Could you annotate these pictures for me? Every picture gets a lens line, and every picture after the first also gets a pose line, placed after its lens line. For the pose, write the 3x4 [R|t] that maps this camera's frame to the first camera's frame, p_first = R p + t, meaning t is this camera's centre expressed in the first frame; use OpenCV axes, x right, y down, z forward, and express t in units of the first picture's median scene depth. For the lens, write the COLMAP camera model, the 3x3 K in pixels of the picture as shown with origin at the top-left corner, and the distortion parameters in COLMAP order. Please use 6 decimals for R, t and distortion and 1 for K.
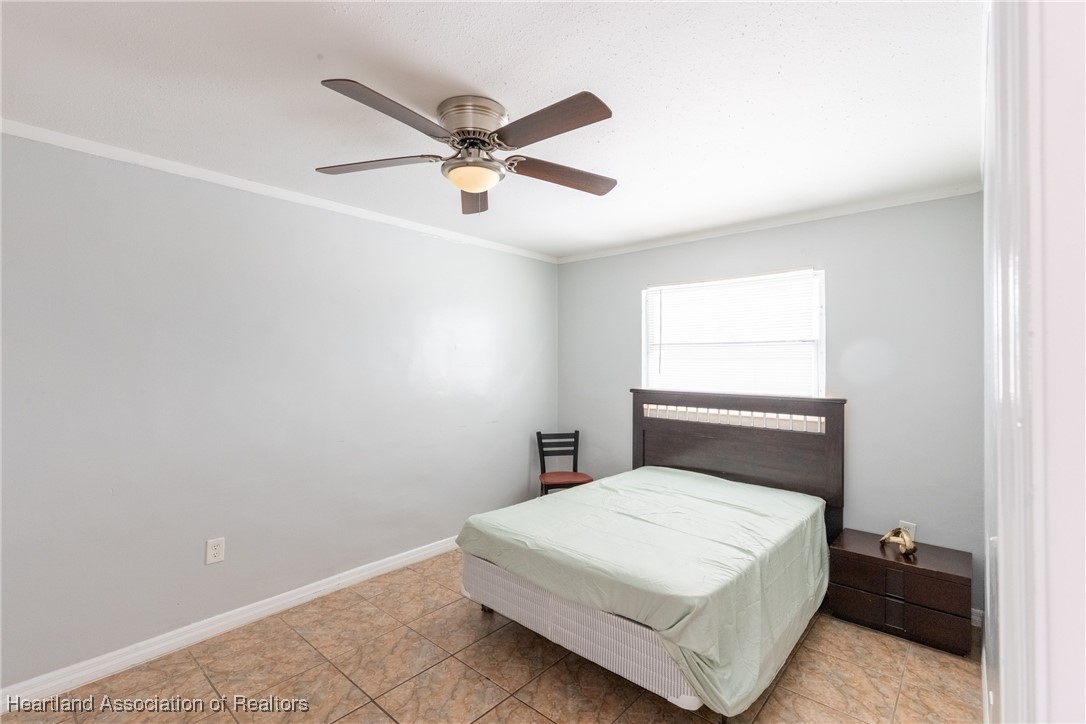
lens RADIAL K [[481.0, 0, 543.0], [0, 481.0, 362.0], [0, 0, 1]] dist [0.000704, 0.000035]
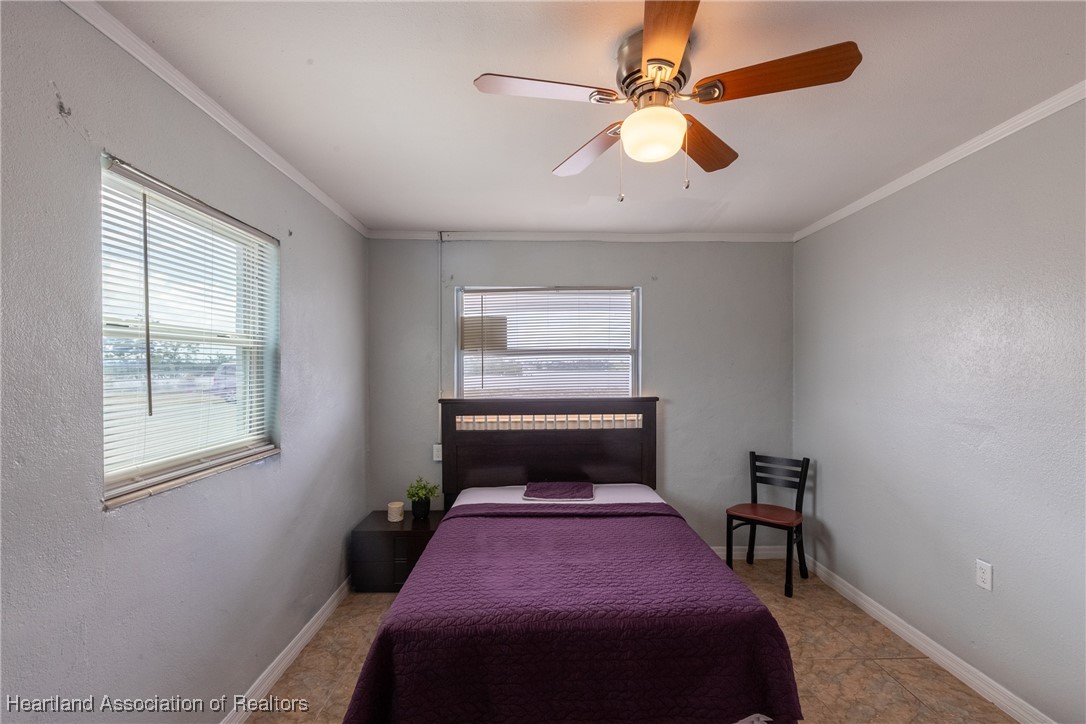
lens RADIAL K [[495.4, 0, 543.0], [0, 495.4, 362.0], [0, 0, 1]] dist [-0.000266, -0.000001]
pose [[0.736461, -0.010303, 0.676401, -0.330974], [0.015239, 0.999883, -0.001362, -0.007472], [-0.676308, 0.011311, 0.736532, 0.290741]]
